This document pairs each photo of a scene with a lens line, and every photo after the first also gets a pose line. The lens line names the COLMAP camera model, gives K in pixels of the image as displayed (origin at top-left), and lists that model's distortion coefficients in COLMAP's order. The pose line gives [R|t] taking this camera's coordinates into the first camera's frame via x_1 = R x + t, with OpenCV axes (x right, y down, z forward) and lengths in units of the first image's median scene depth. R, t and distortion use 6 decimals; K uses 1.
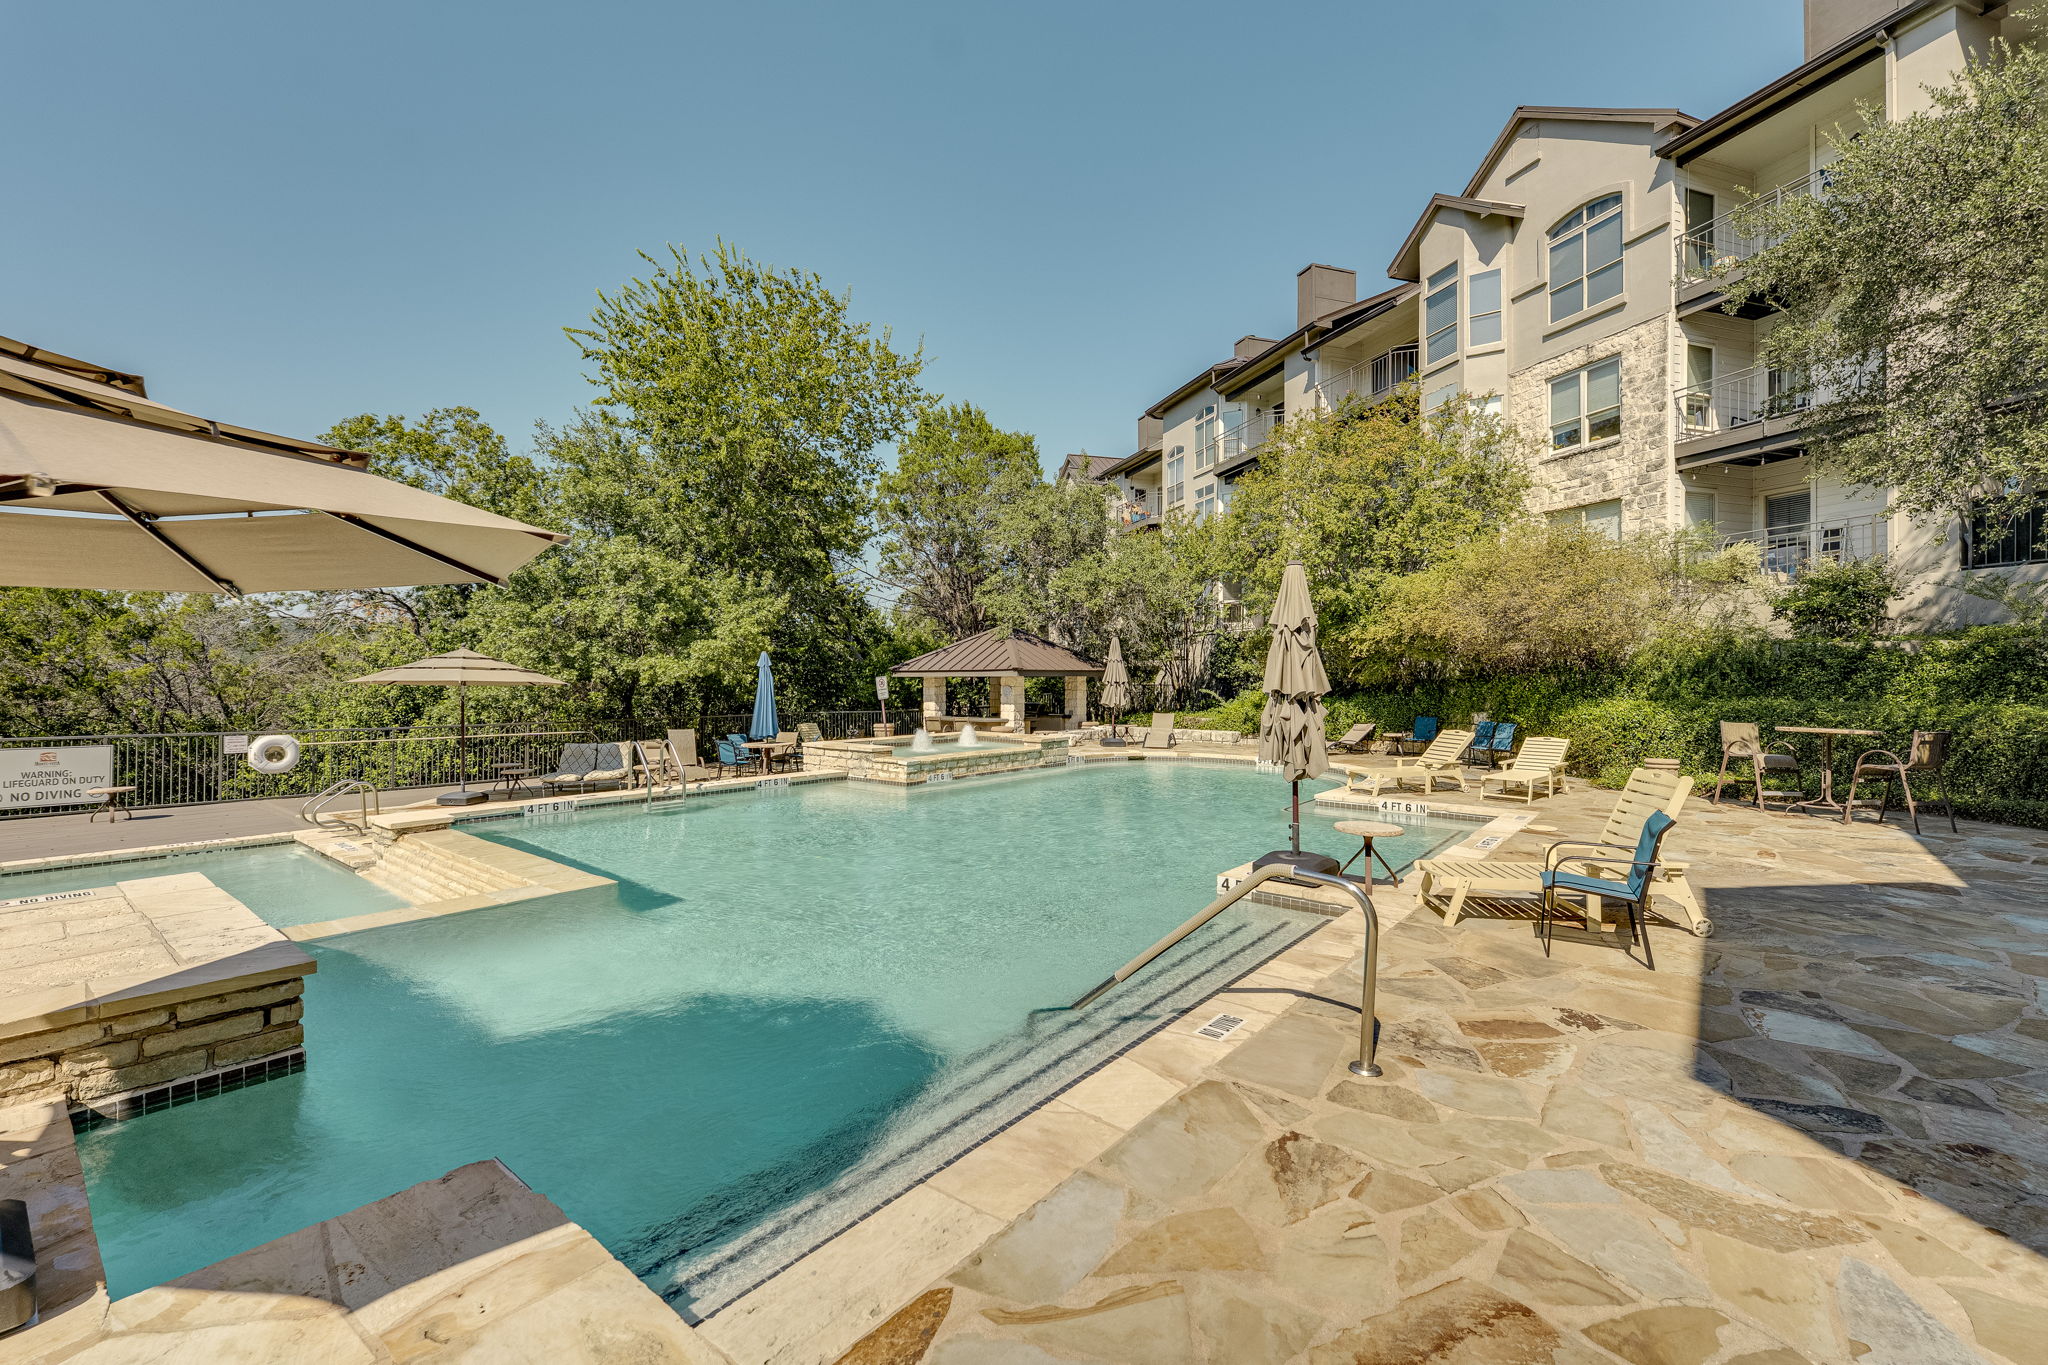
lens RADIAL K [[840.6, 0, 1026.5], [0, 840.6, 679.4], [0, 0, 1]] dist [0.002770, -0.000508]
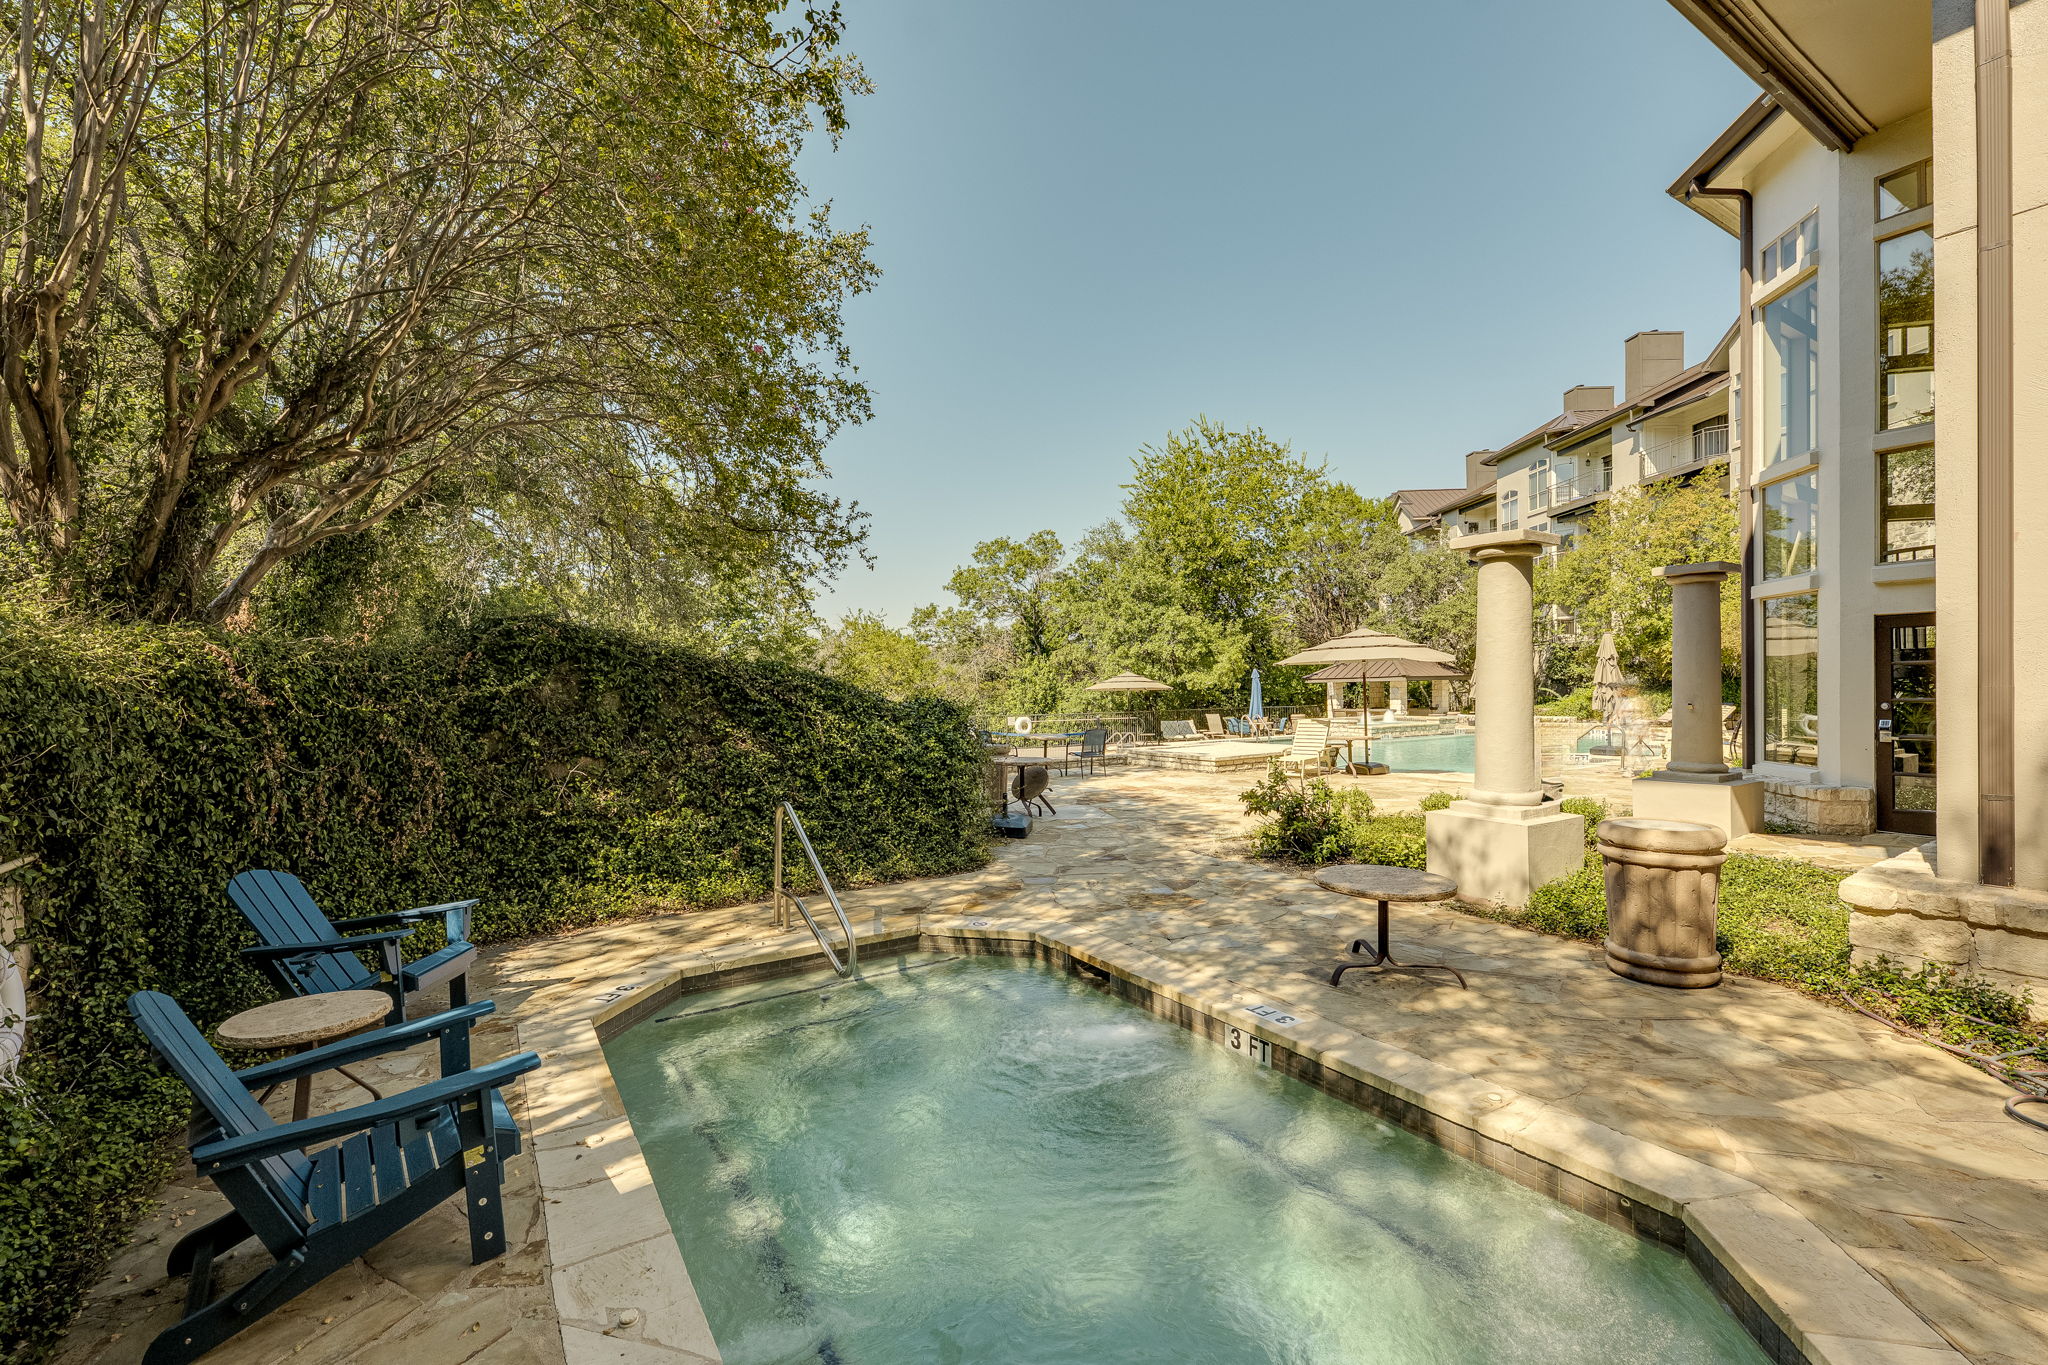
lens RADIAL K [[847.8, 0, 1015.5], [0, 847.8, 699.1], [0, 0, 1]] dist [0.000602, -0.000161]
pose [[0.947072, -0.013437, -0.320739, -0.181071], [0.017436, 0.999802, 0.009598, 0.002638], [0.320546, -0.014683, 0.947119, -0.651360]]
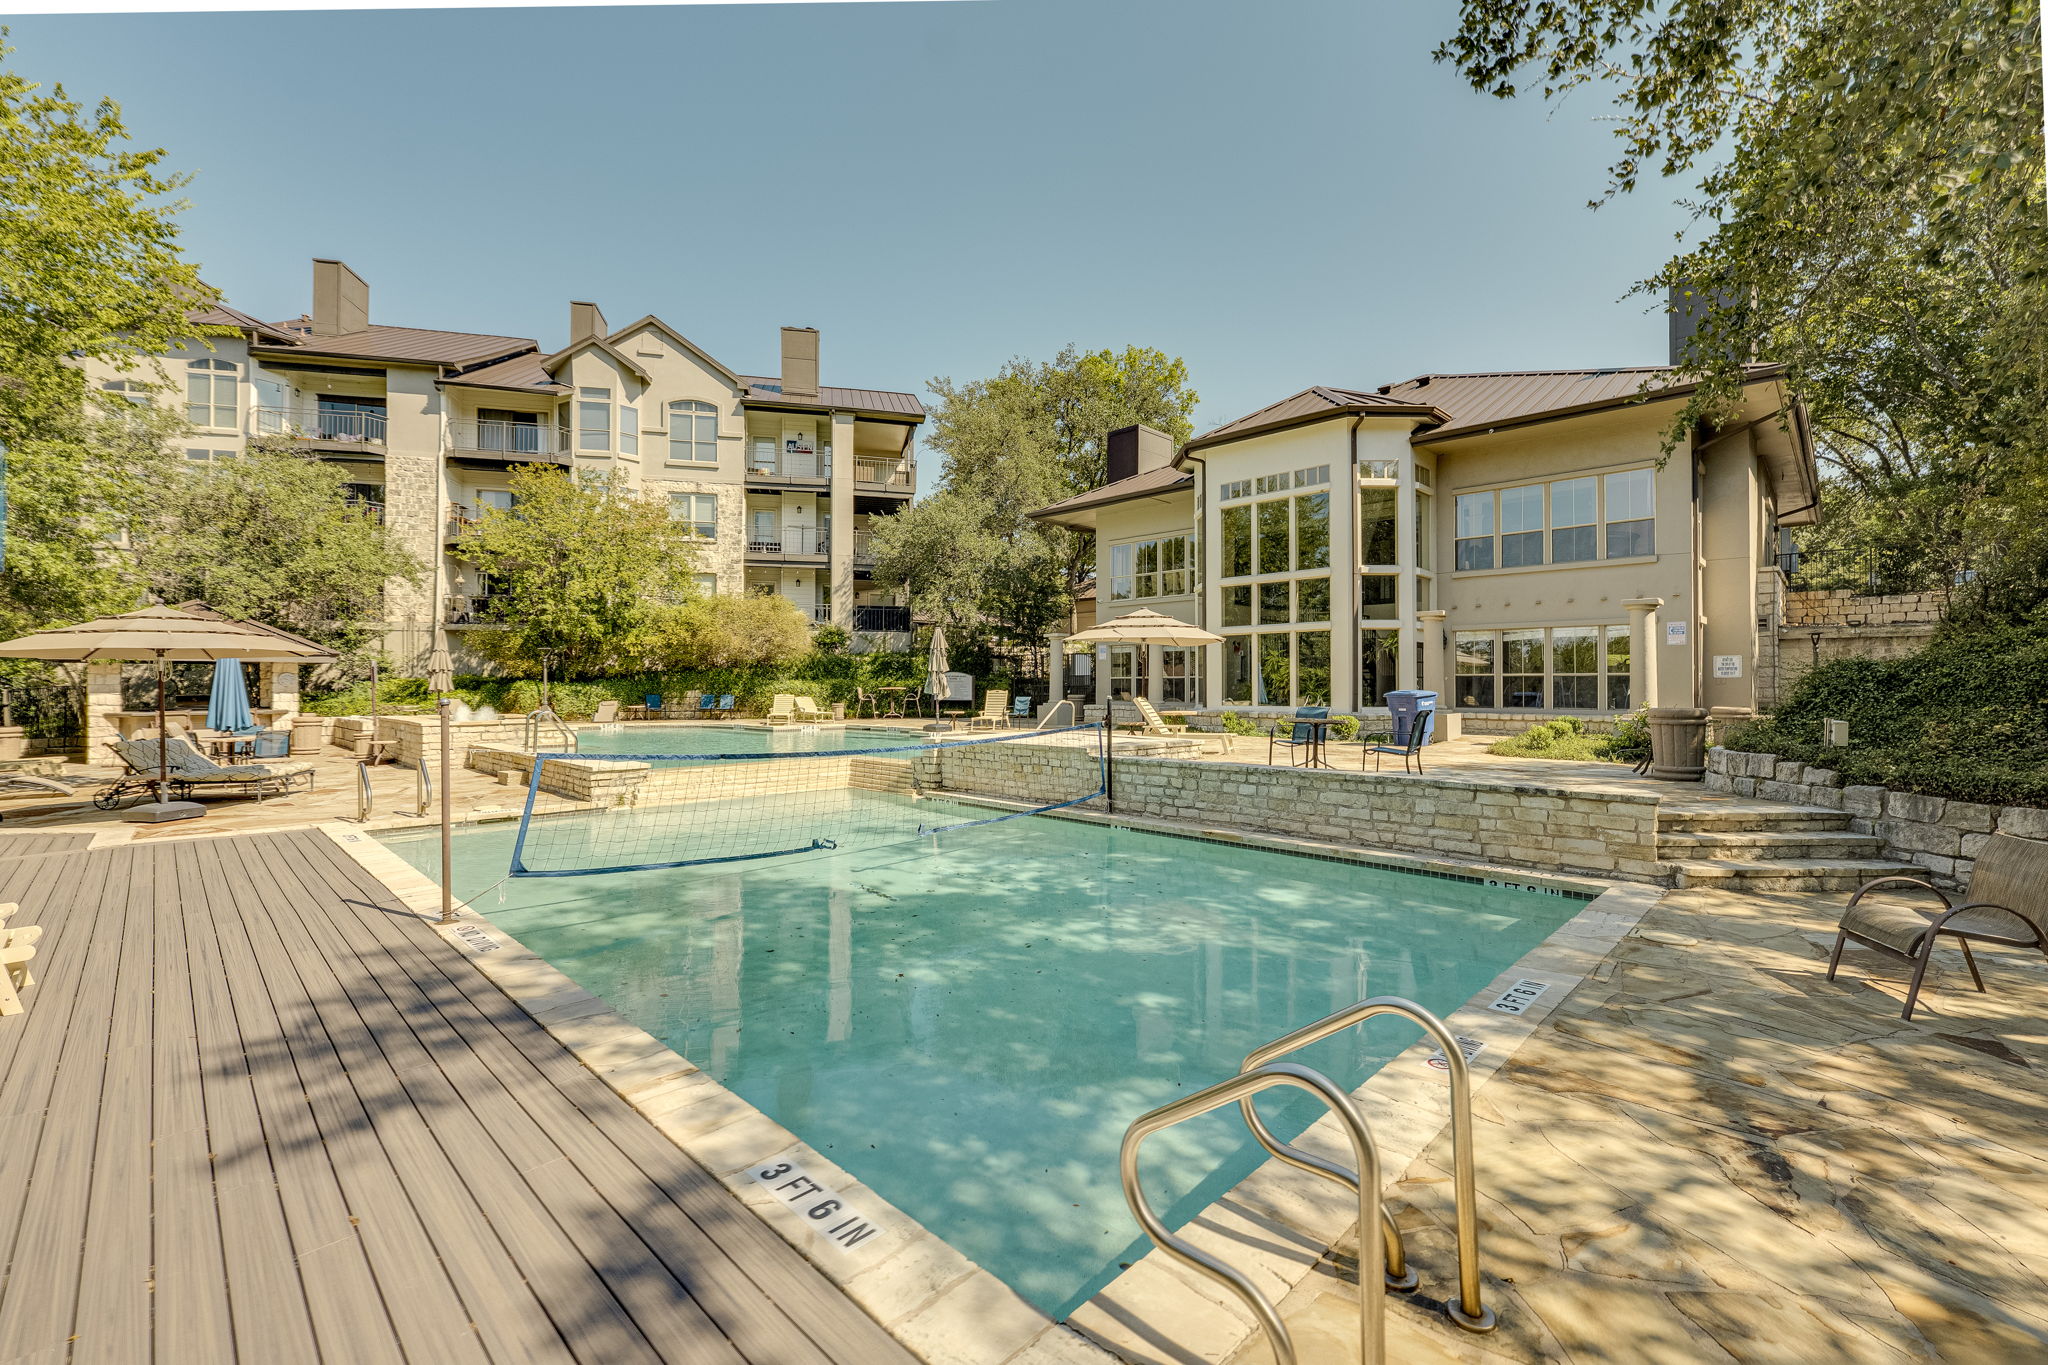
lens RADIAL K [[840.6, 0, 1026.5], [0, 840.6, 679.4], [0, 0, 1]] dist [0.002770, -0.000508]
pose [[0.105280, 0.004561, 0.994432, -0.854083], [0.001061, 0.999988, -0.004699, 0.020102], [-0.994442, 0.001549, 0.105274, 0.111667]]
